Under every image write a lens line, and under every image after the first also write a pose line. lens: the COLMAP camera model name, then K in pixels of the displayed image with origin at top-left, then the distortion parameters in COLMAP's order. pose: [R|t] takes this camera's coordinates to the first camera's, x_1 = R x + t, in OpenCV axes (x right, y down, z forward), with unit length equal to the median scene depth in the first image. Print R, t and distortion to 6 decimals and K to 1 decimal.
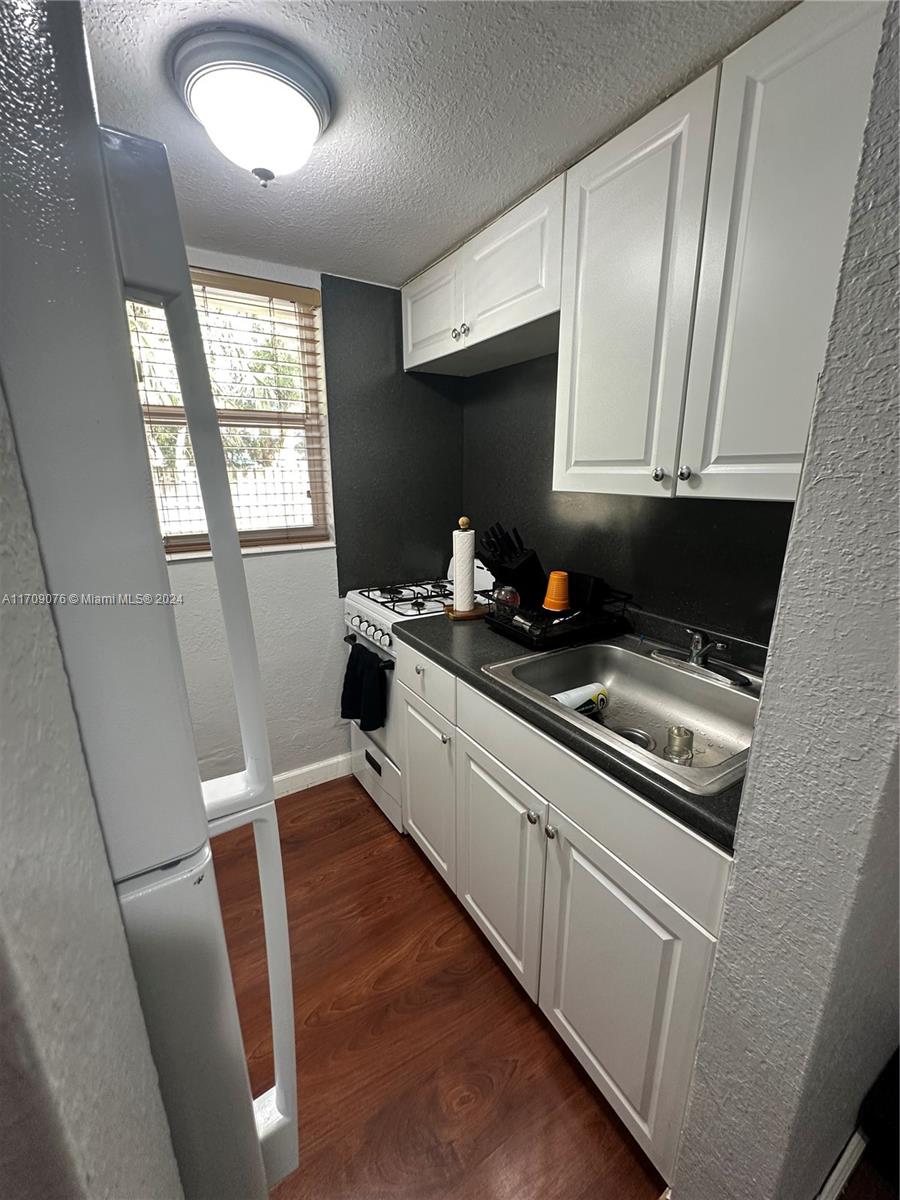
lens RADIAL K [[481.7, 0, 451.1], [0, 481.7, 597.4], [0, 0, 1]] dist [0.000714, 0.000355]
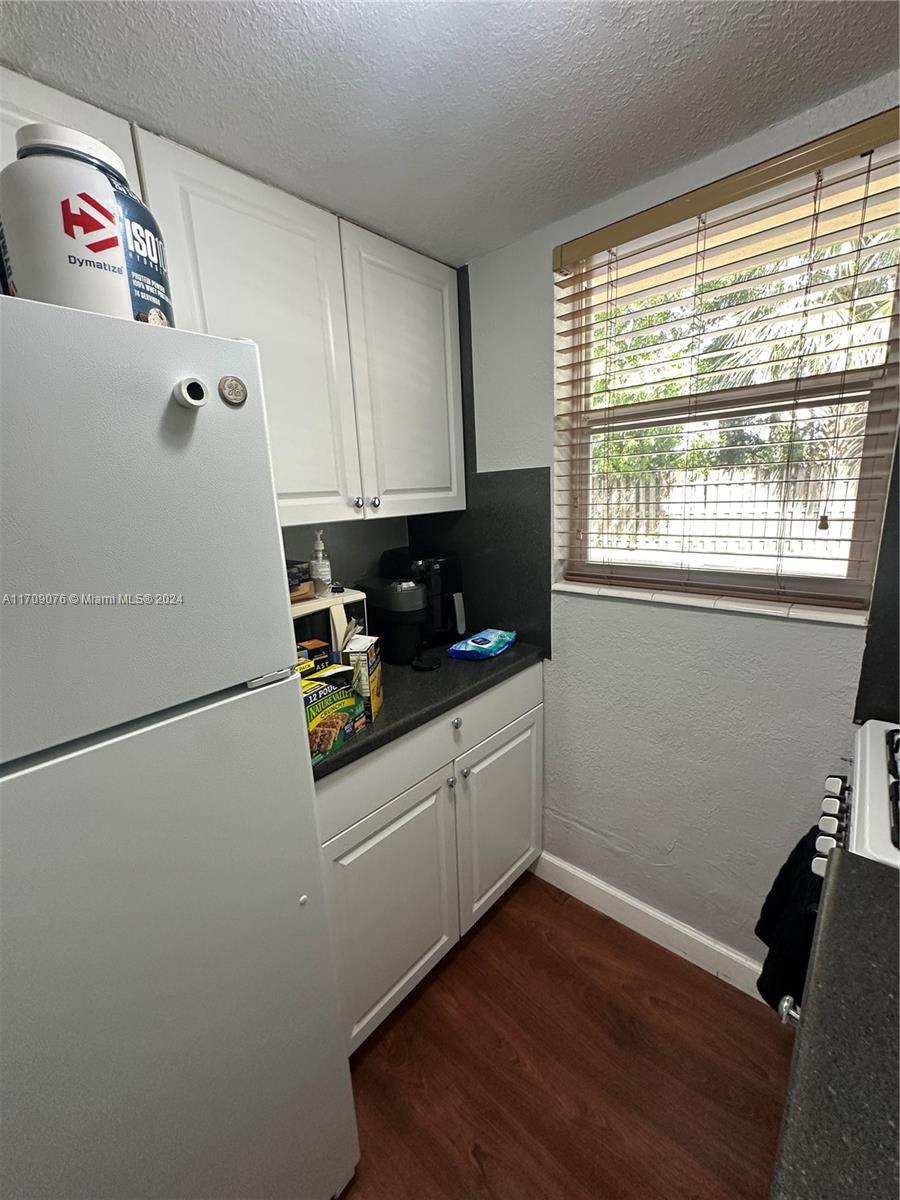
lens RADIAL K [[481.7, 0, 451.6], [0, 481.7, 603.2], [0, 0, 1]] dist [0.000714, 0.000355]
pose [[0.282622, 0.208574, -0.936281, 0.110190], [-0.206869, 0.966358, 0.152830, -0.118910], [0.936659, 0.150494, 0.316261, 0.434680]]
